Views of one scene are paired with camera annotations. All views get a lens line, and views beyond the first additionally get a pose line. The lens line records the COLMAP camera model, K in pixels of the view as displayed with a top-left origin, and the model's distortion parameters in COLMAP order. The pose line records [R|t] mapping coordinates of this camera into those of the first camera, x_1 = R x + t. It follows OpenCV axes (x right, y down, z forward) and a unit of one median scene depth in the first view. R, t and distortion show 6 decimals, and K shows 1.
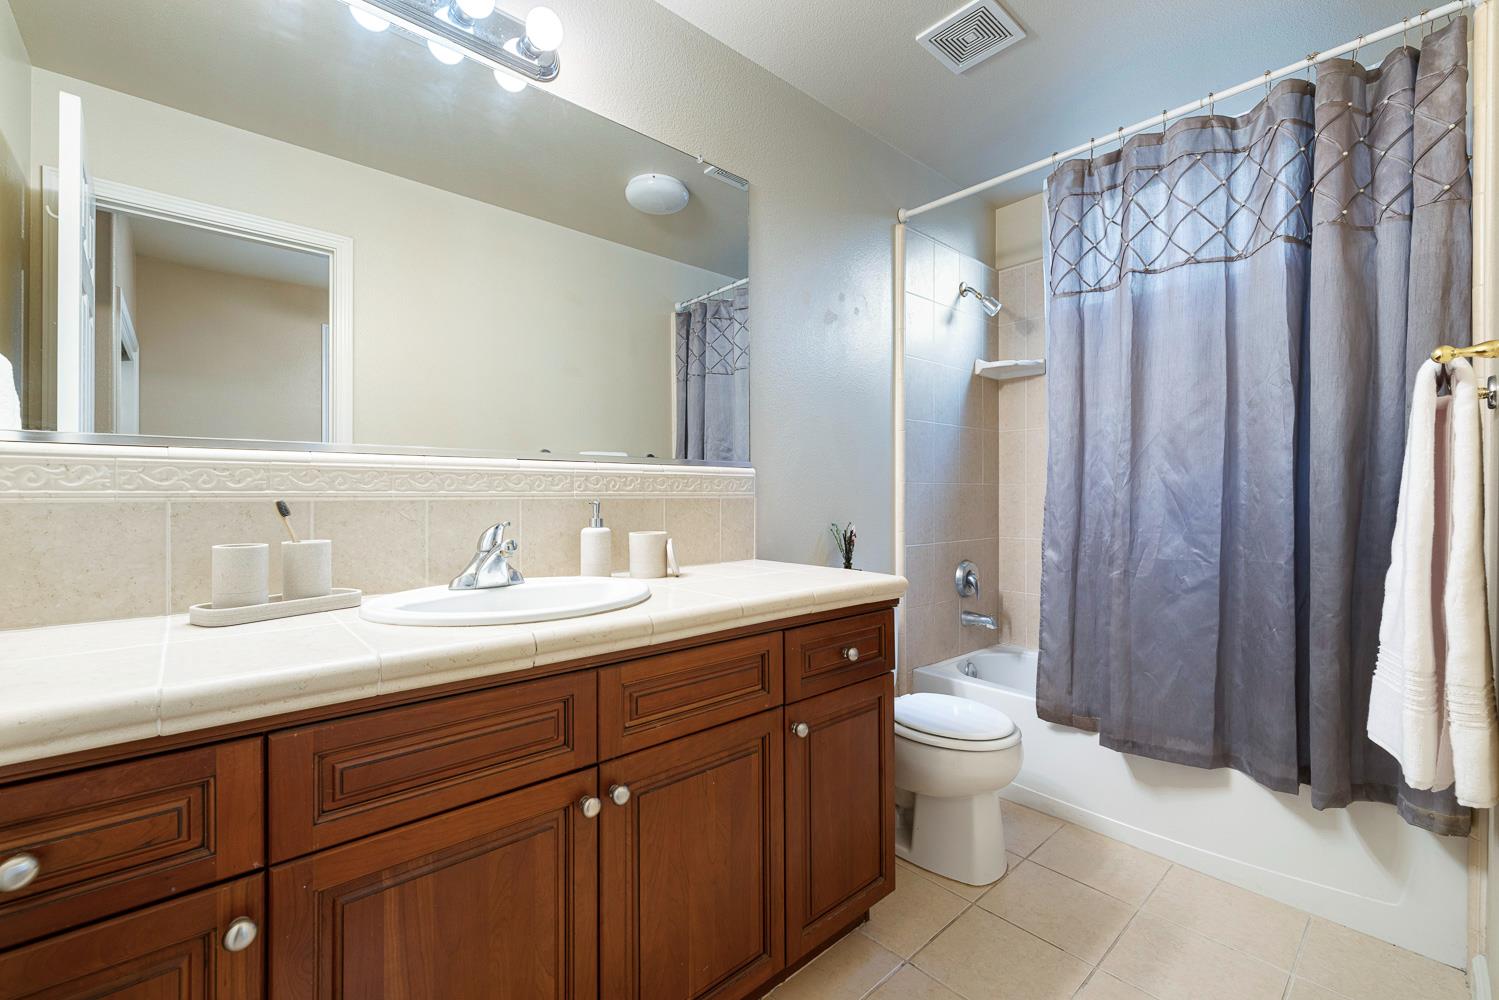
lens RADIAL K [[633.2, 0, 753.4], [0, 633.2, 492.9], [0, 0, 1]] dist [-0.000596, 0.000106]
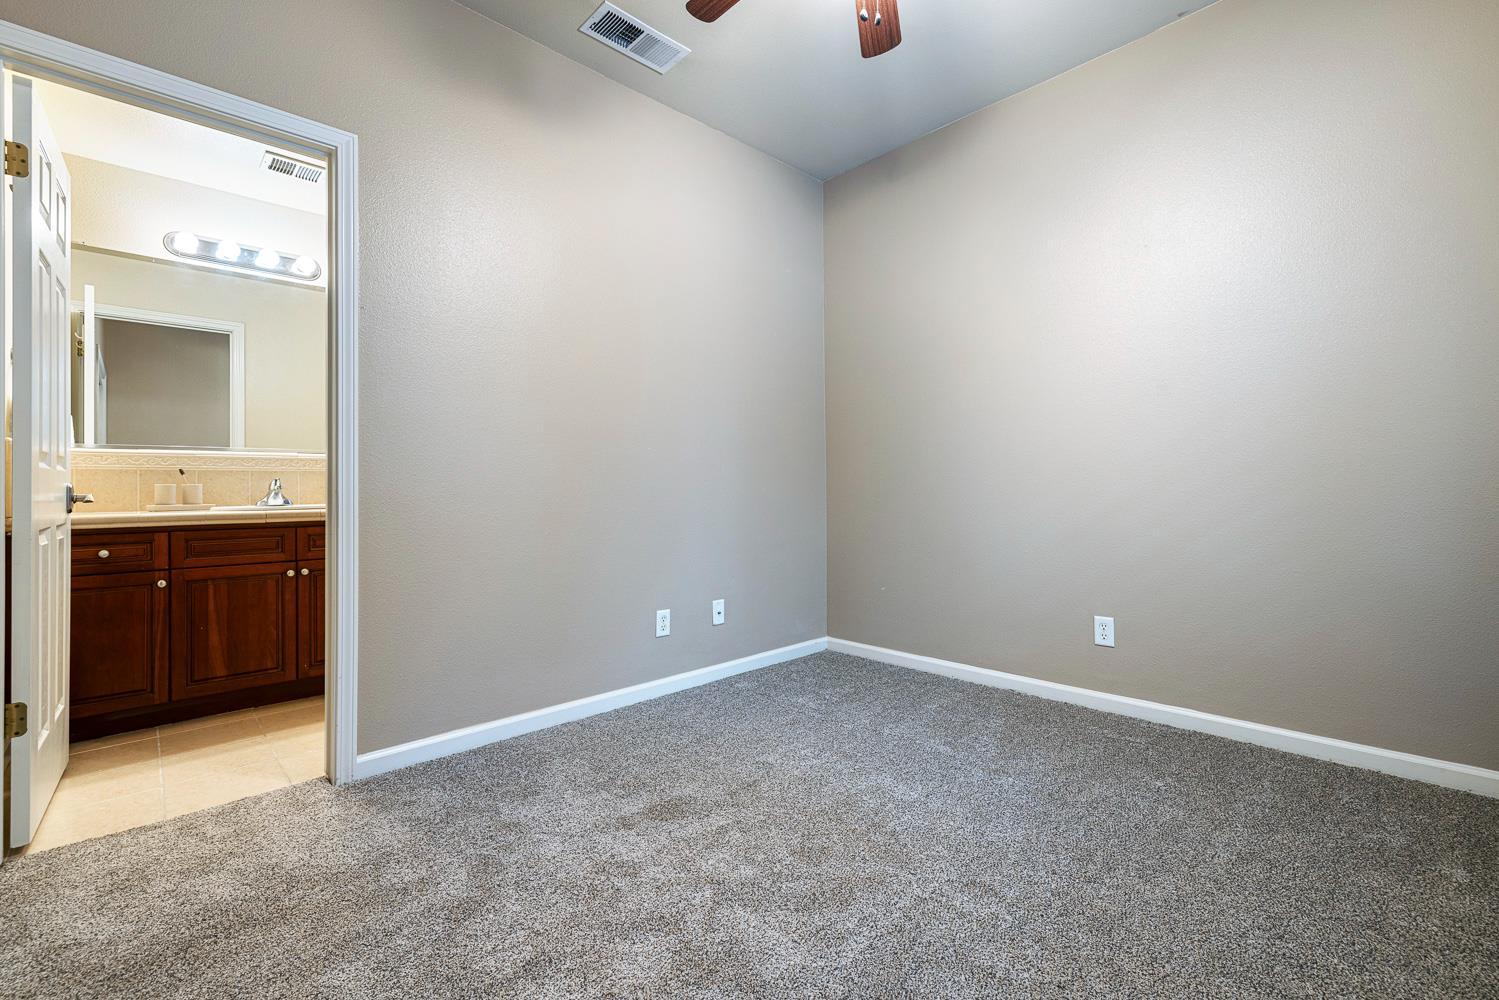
lens RADIAL K [[633.2, 0, 742.0], [0, 633.2, 479.4], [0, 0, 1]] dist [-0.000596, 0.000106]
pose [[0.999449, -0.012906, 0.030568, 1.676236], [0.013217, 0.999863, -0.009973, 0.125128], [-0.030436, 0.010371, 0.999483, -1.901058]]
